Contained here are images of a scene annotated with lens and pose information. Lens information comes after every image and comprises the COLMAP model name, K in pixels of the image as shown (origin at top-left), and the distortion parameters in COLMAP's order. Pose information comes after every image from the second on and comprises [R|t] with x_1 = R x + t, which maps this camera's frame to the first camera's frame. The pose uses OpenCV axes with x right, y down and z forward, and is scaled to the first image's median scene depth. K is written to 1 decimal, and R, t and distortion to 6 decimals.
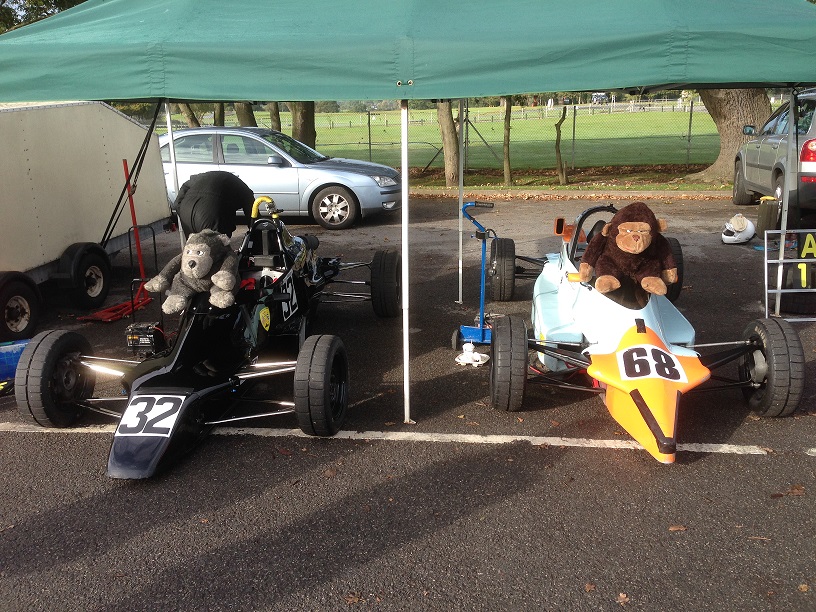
lens RADIAL K [[735.9, 0, 406.3], [0, 735.9, 309.7], [0, 0, 1]] dist [0.070217, -0.077689]
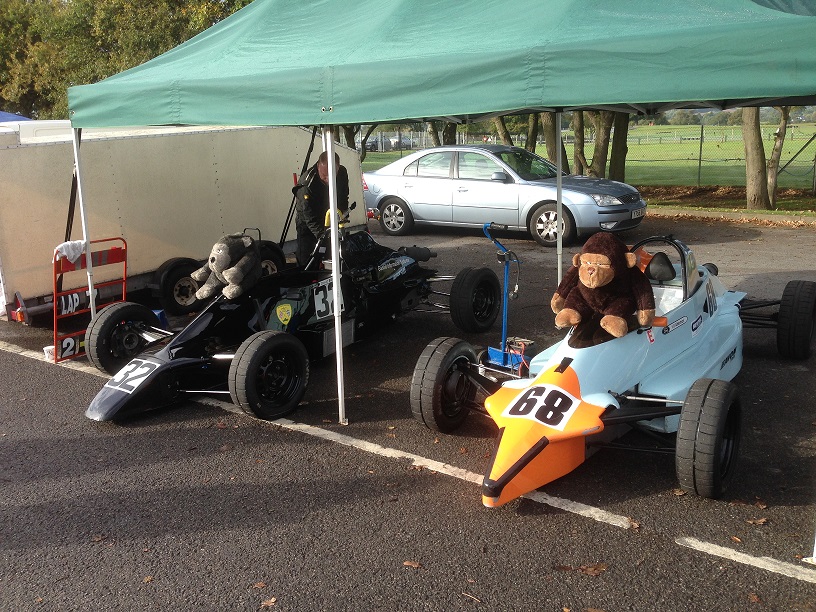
lens RADIAL K [[735.9, 0, 409.6], [0, 735.9, 305.9], [0, 0, 1]] dist [0.070217, -0.077689]
pose [[0.875007, 0.109297, -0.471611, 0.599398], [-0.120465, 0.992696, 0.006552, -0.036108], [0.468882, 0.051079, 0.881783, 0.098025]]
